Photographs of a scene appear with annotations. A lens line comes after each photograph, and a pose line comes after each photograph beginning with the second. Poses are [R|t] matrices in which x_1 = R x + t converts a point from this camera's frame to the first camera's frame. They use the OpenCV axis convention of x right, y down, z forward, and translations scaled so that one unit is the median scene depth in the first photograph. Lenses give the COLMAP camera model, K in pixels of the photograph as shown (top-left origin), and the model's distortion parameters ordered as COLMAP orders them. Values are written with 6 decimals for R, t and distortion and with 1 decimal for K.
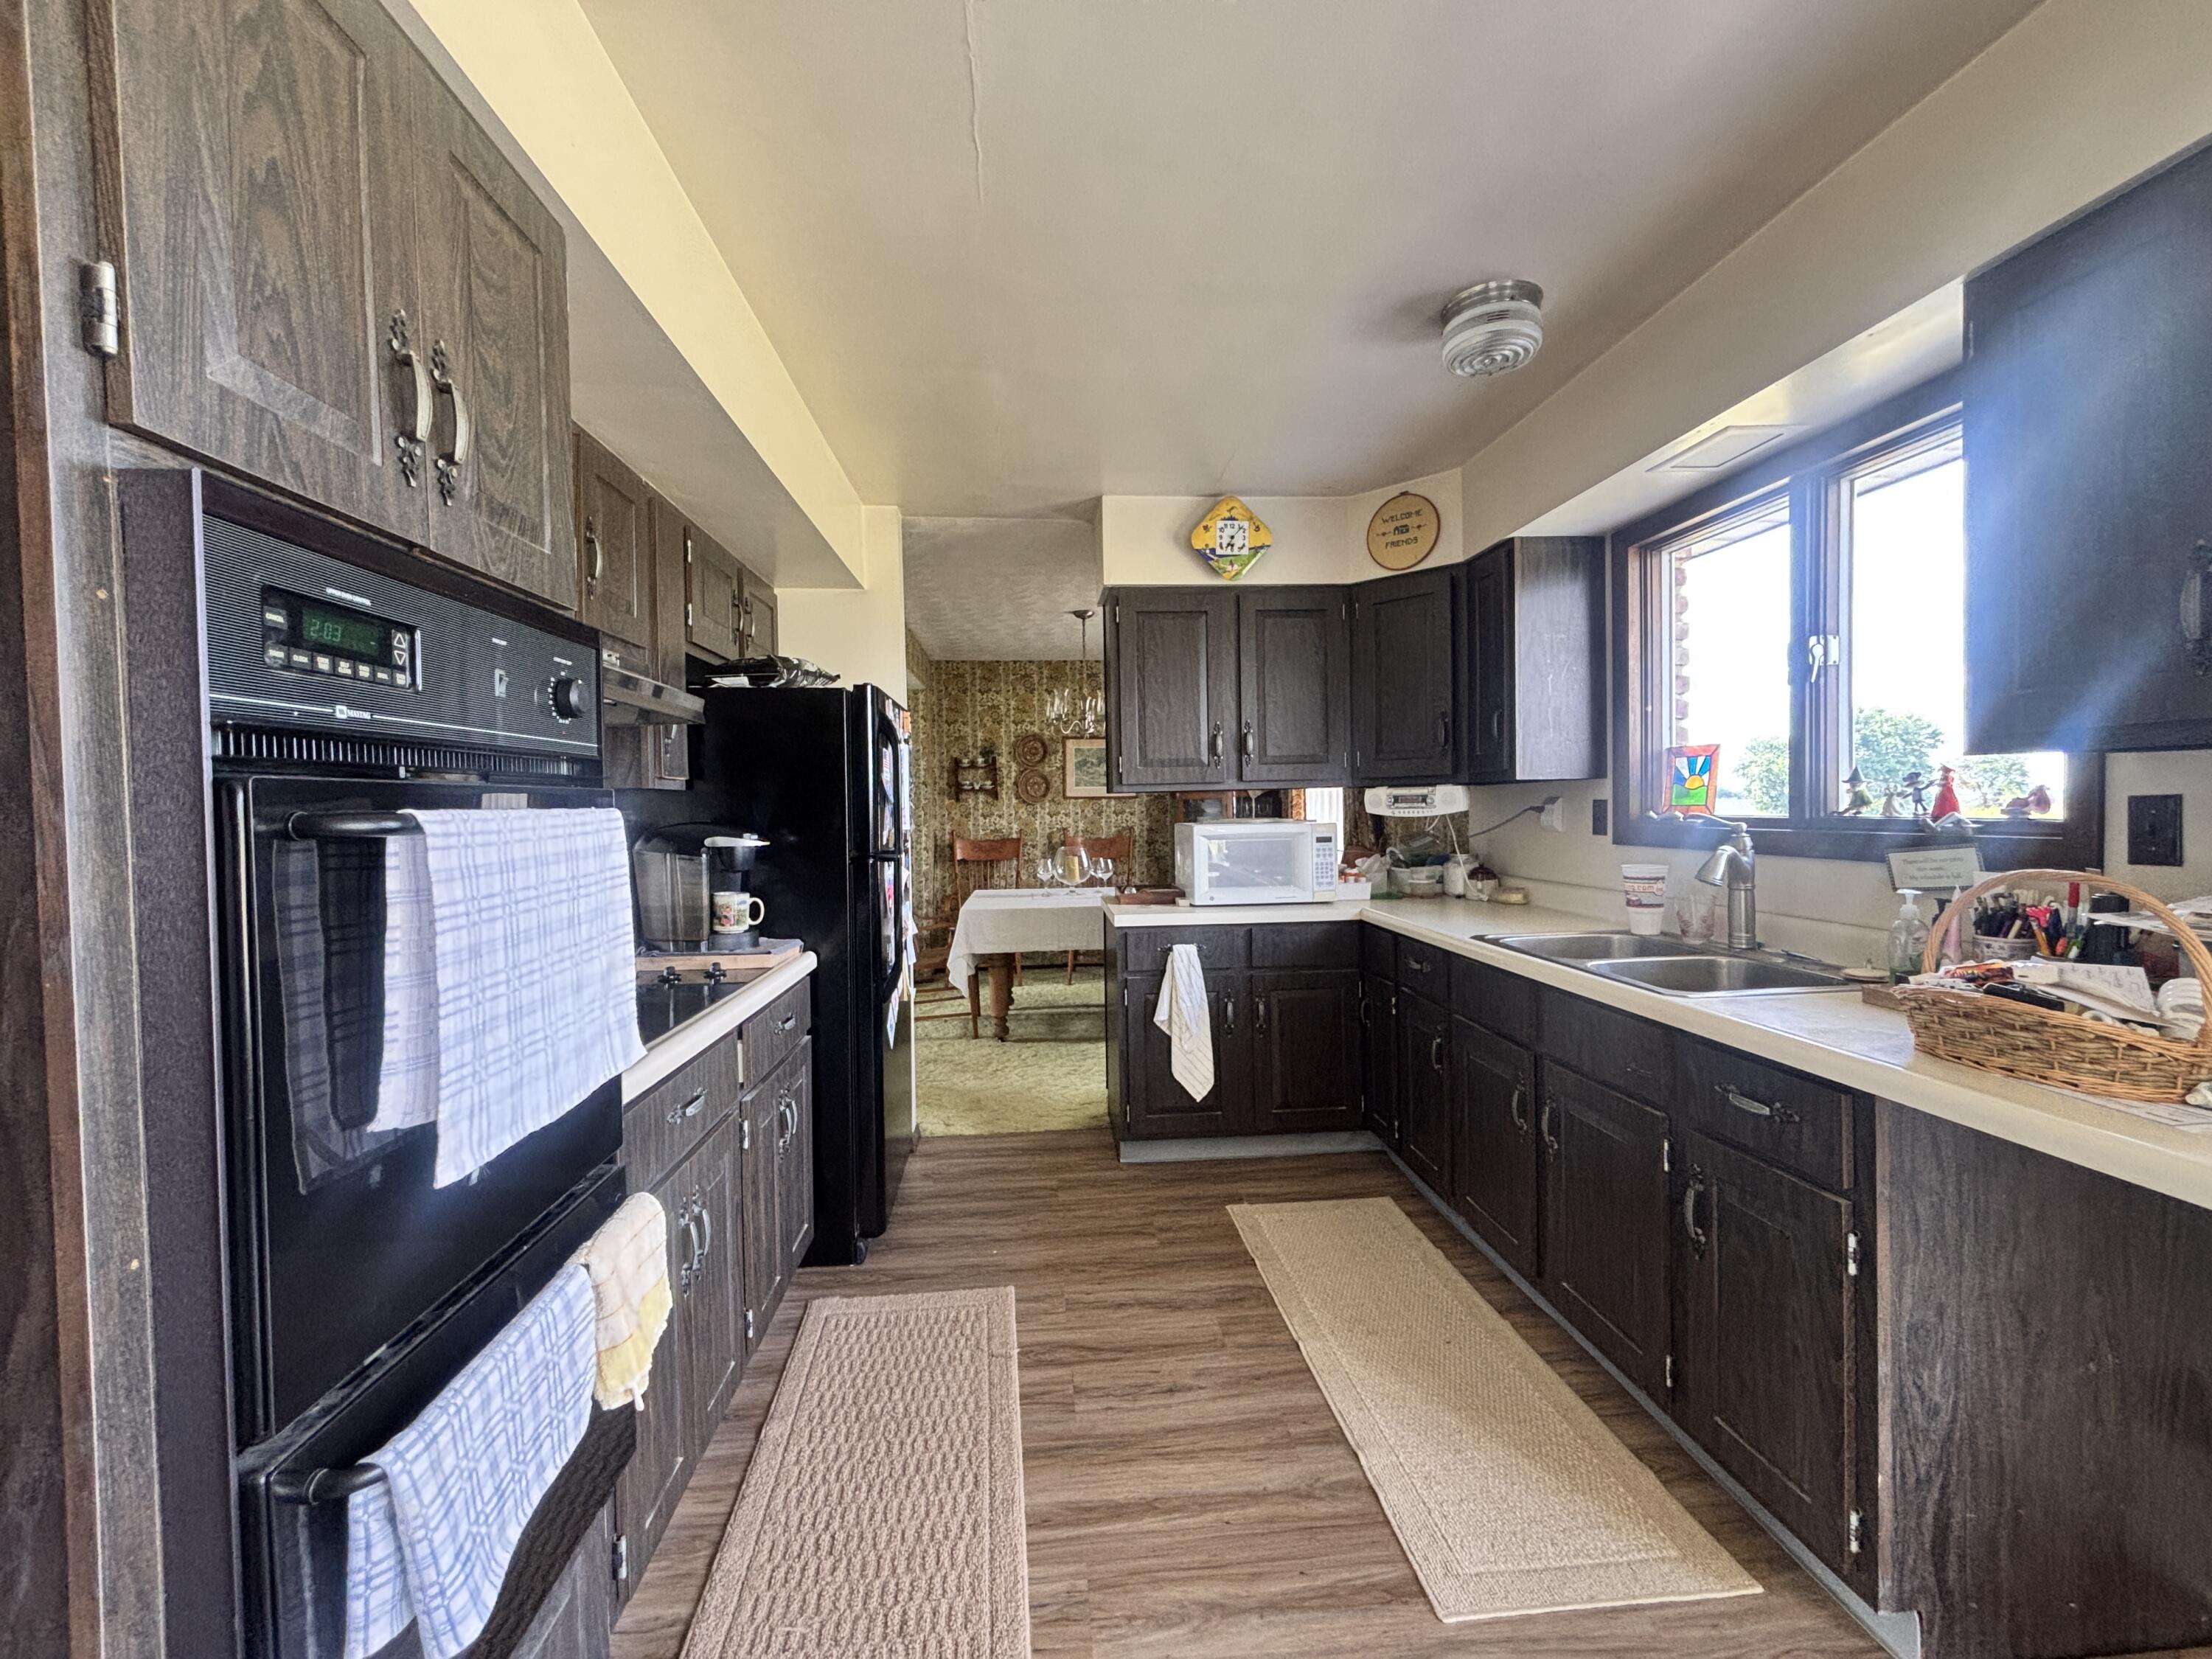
lens RADIAL K [[888.8, 0, 1105.4], [0, 888.8, 827.7], [0, 0, 1]] dist [0.010415, -0.001597]
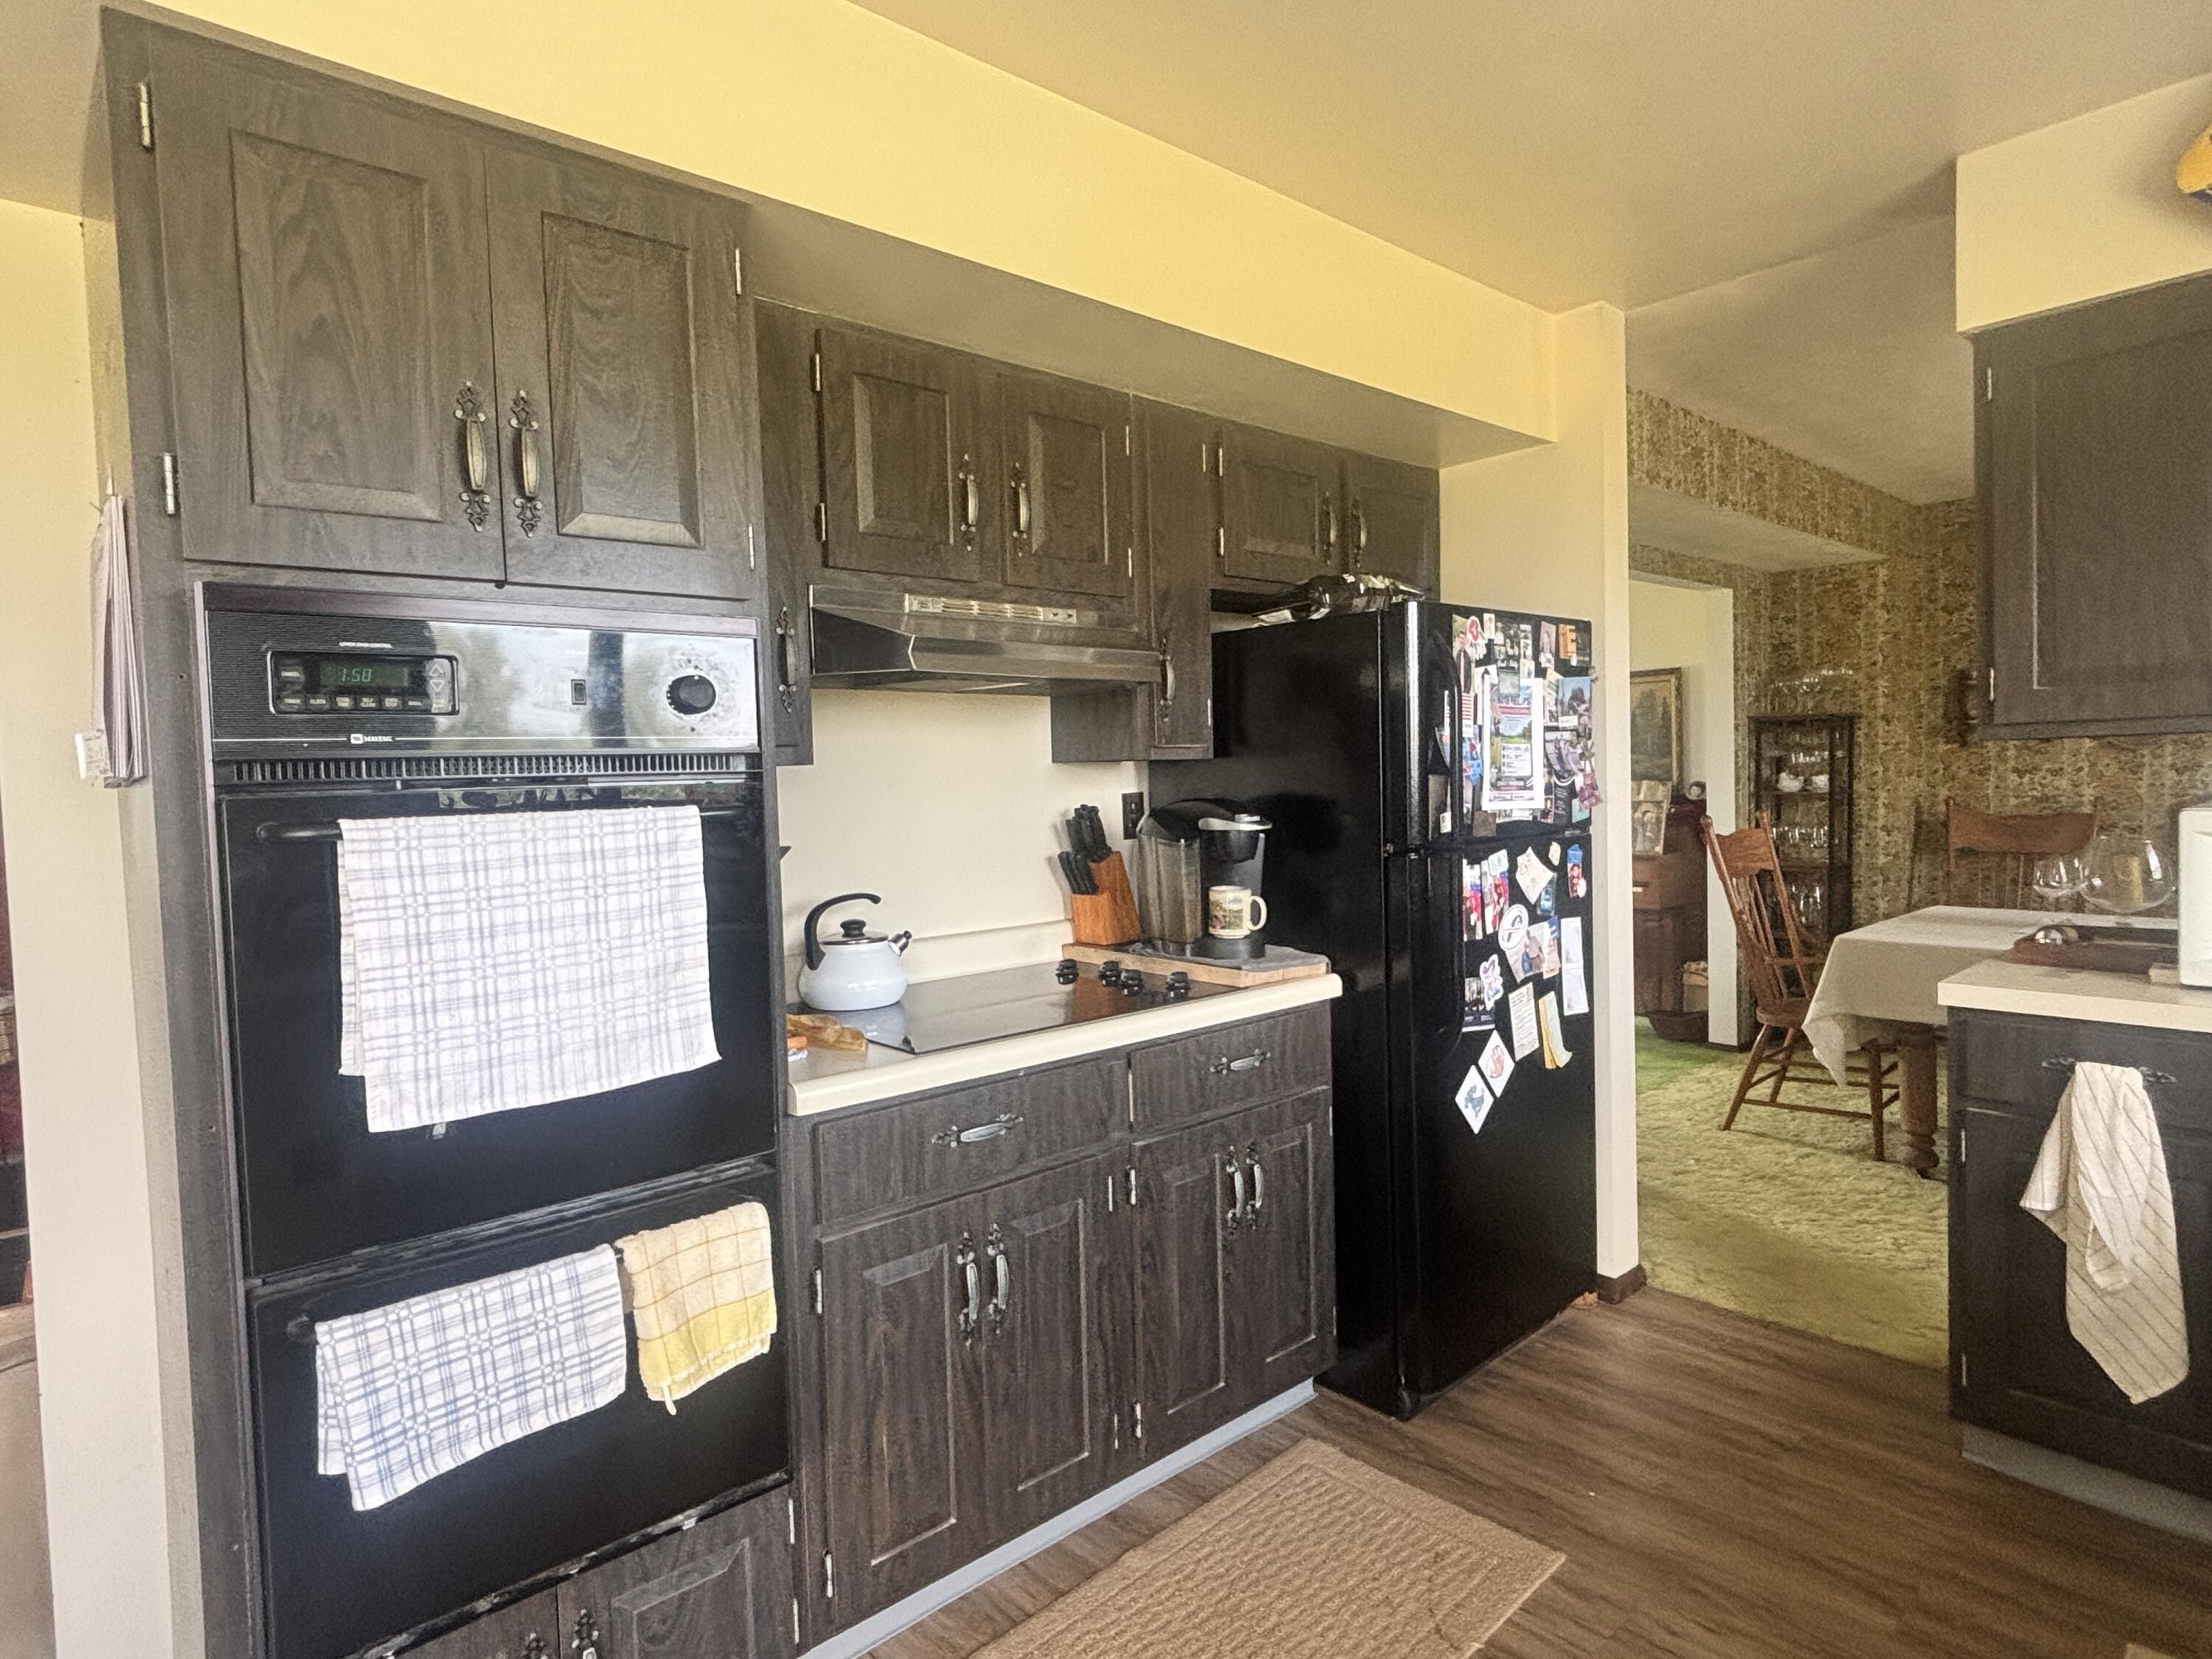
lens RADIAL K [[1212.9, 0, 1101.3], [0, 1212.9, 820.5], [0, 0, 1]] dist [0.004561, 0.002627]
pose [[0.610184, 0.028625, -0.791742, 0.272030], [-0.001959, 0.999399, 0.034622, -0.018165], [0.792257, -0.019575, 0.609873, 0.187051]]
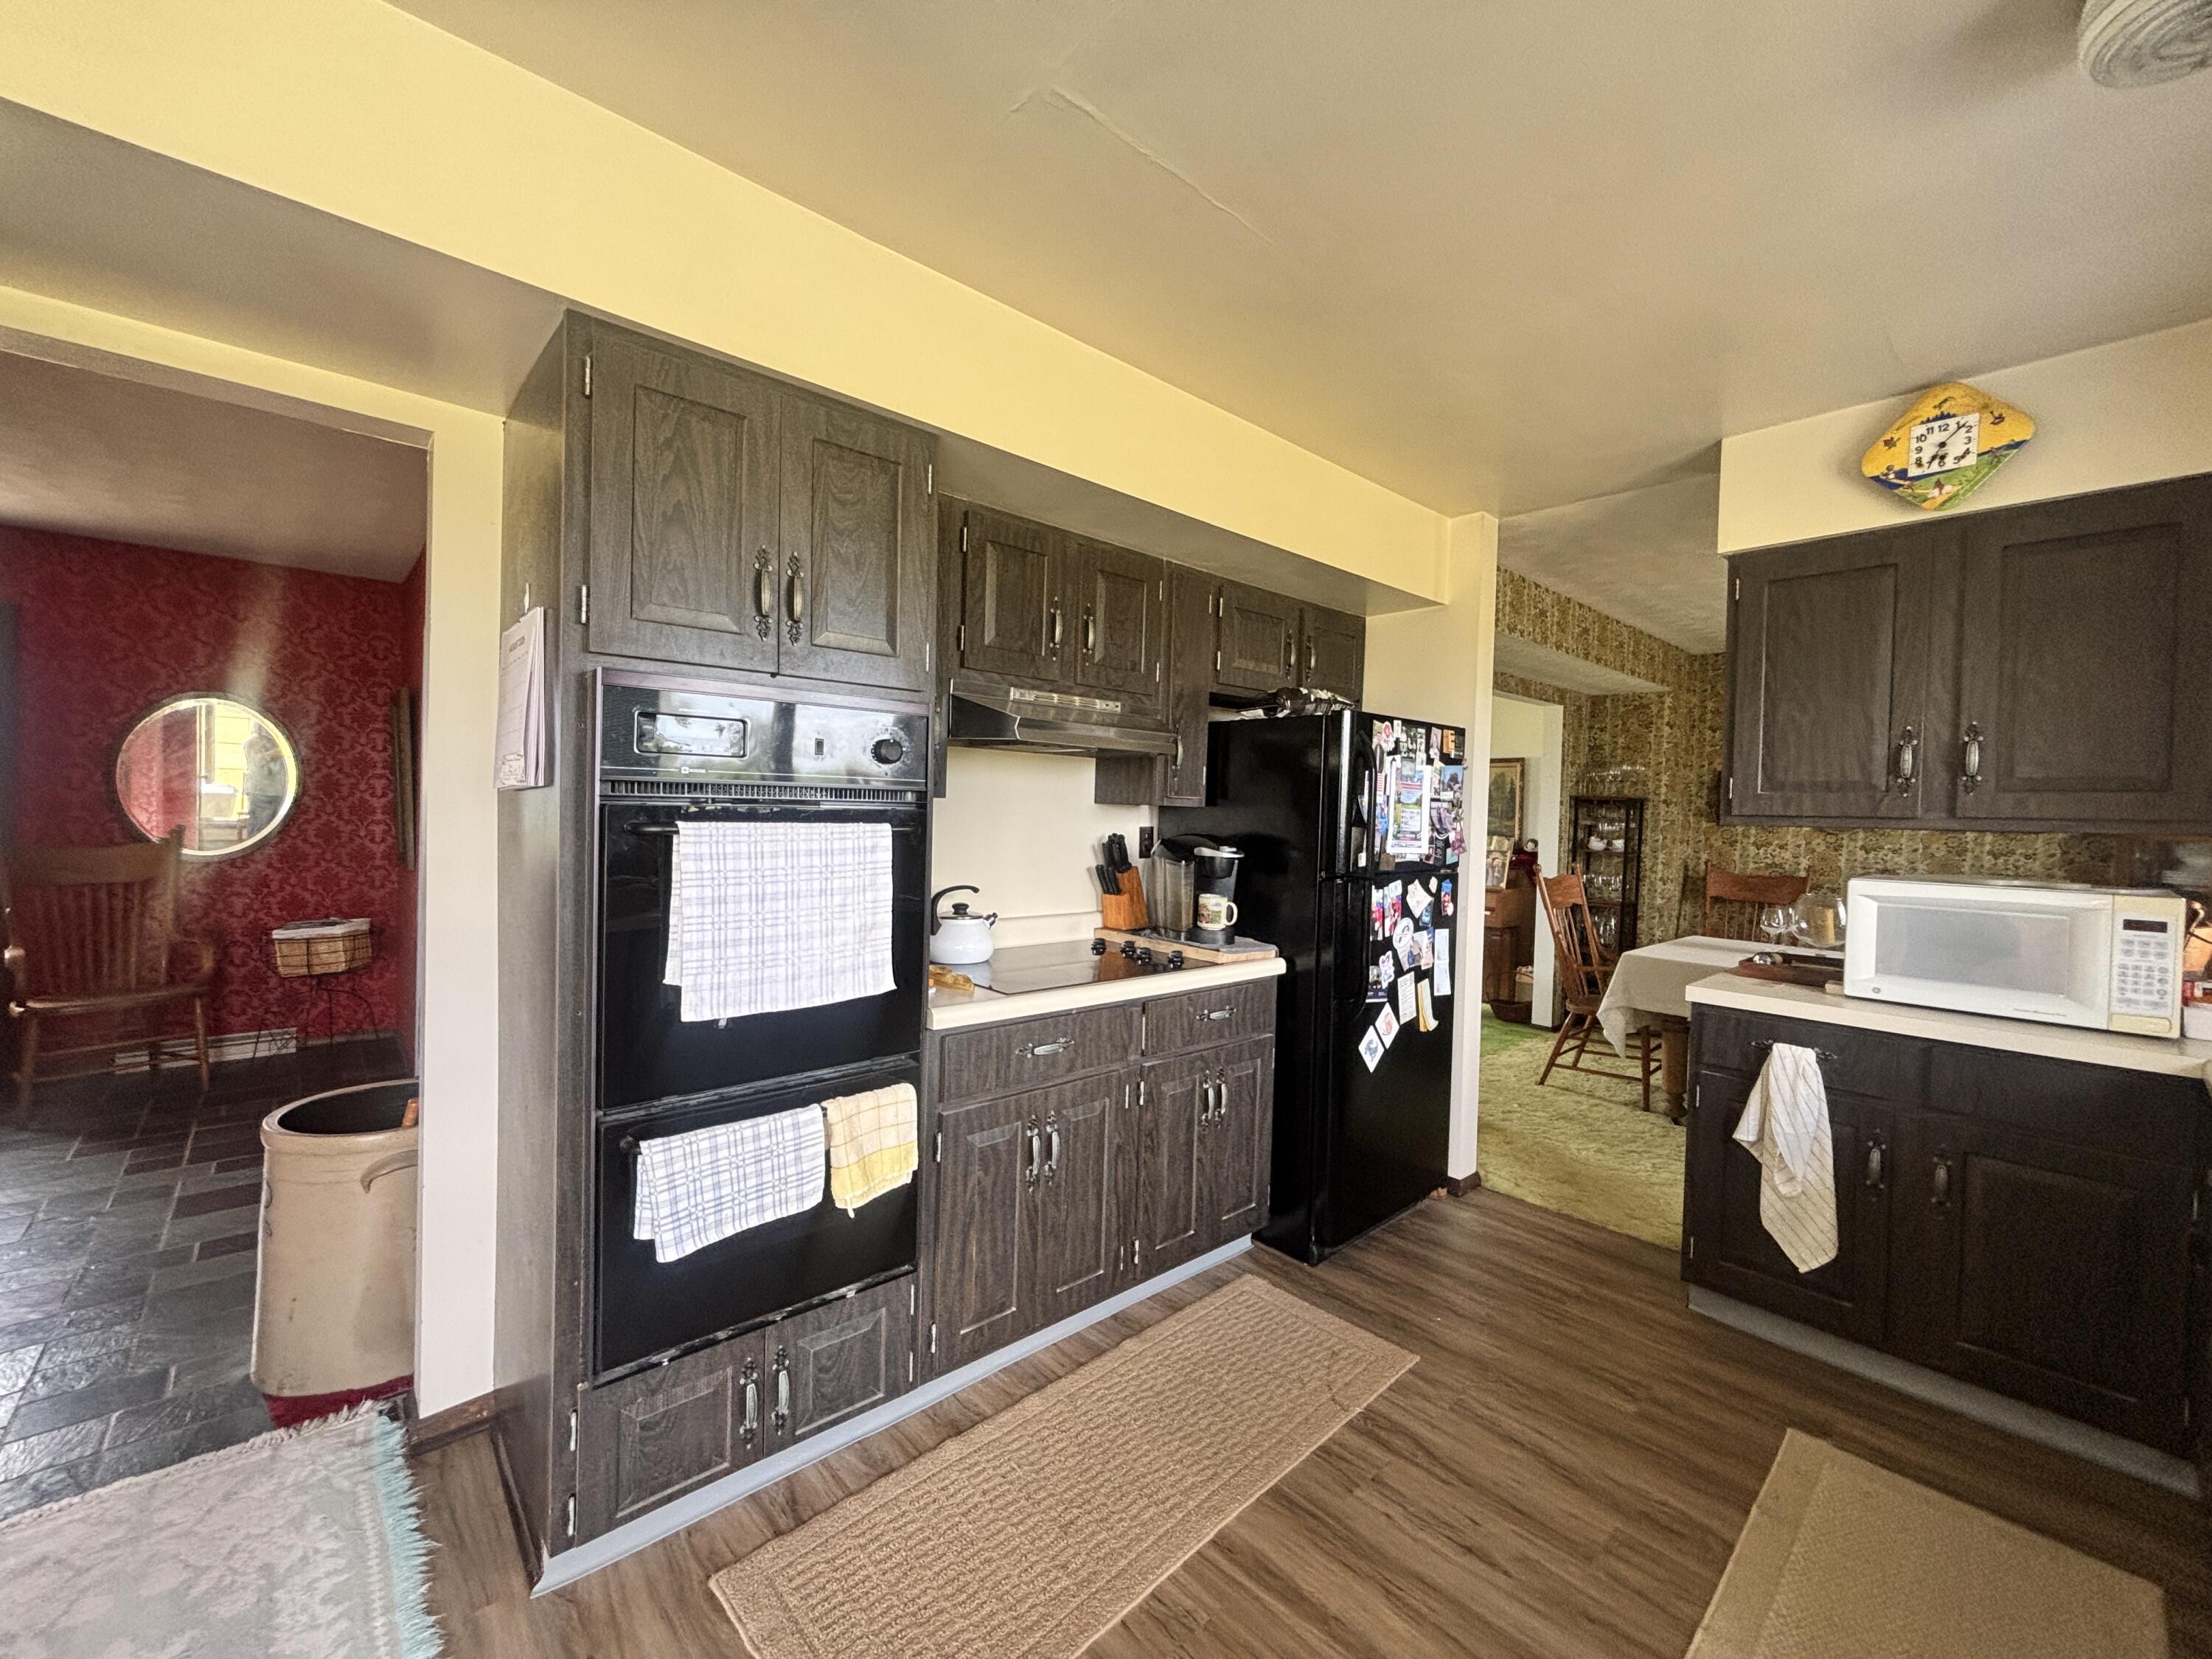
lens RADIAL K [[888.8, 0, 1108.1], [0, 888.8, 826.3], [0, 0, 1]] dist [0.010415, -0.001597]
pose [[0.617440, 0.049461, -0.785061, 0.303873], [-0.058218, 0.998157, 0.017099, -0.022503], [0.784460, 0.035147, 0.619182, 0.123291]]
